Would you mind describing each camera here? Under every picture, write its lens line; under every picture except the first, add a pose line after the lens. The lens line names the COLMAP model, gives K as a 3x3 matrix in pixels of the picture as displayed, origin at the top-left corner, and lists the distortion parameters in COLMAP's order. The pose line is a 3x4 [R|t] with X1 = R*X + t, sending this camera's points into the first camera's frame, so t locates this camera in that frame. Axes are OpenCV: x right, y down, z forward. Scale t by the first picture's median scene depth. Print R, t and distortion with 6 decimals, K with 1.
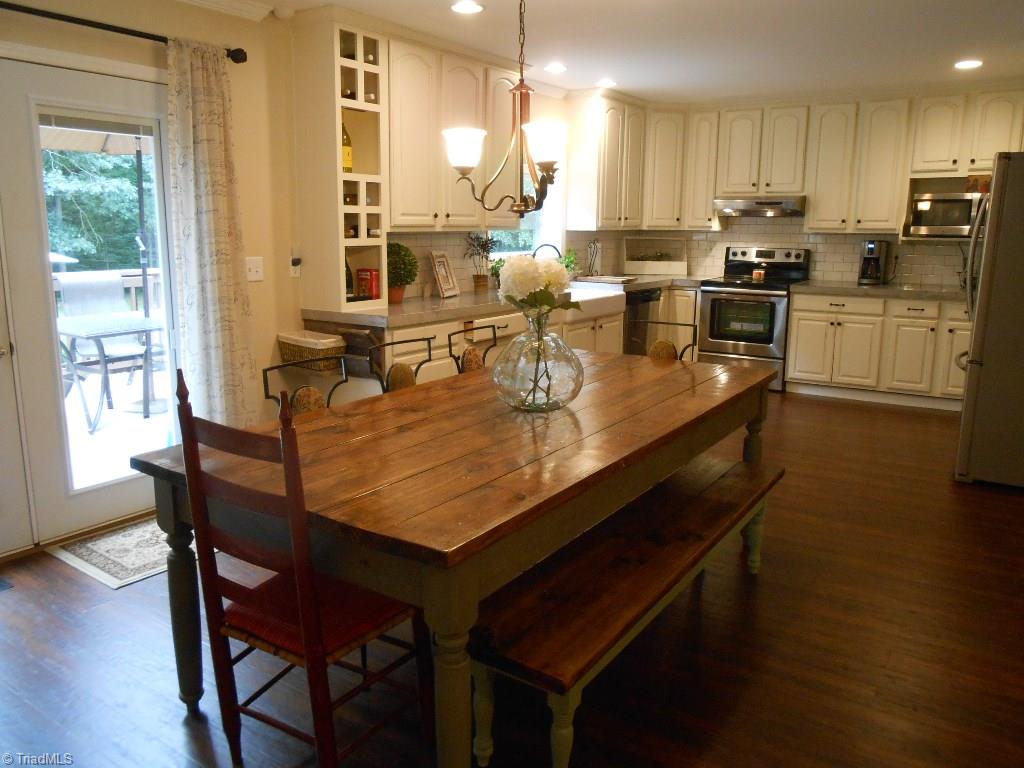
lens RADIAL K [[797.2, 0, 488.8], [0, 797.2, 387.9], [0, 0, 1]] dist [-0.103026, 0.135194]
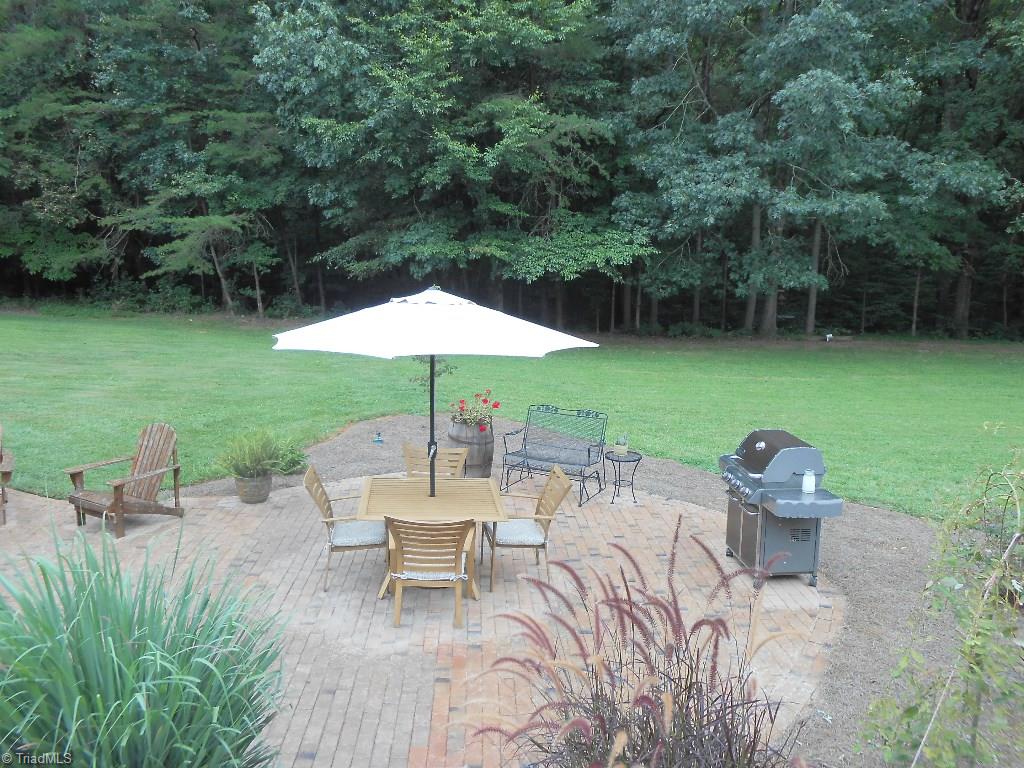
lens RADIAL K [[776.5, 0, 512.0], [0, 776.5, 384.0], [0, 0, 1]] dist [-0.031789, 0.002423]
pose [[0.606017, 0.133313, -0.784201, -0.317648], [-0.152024, 0.987095, 0.050323, -0.307572], [0.780790, 0.088721, 0.618463, 1.249507]]
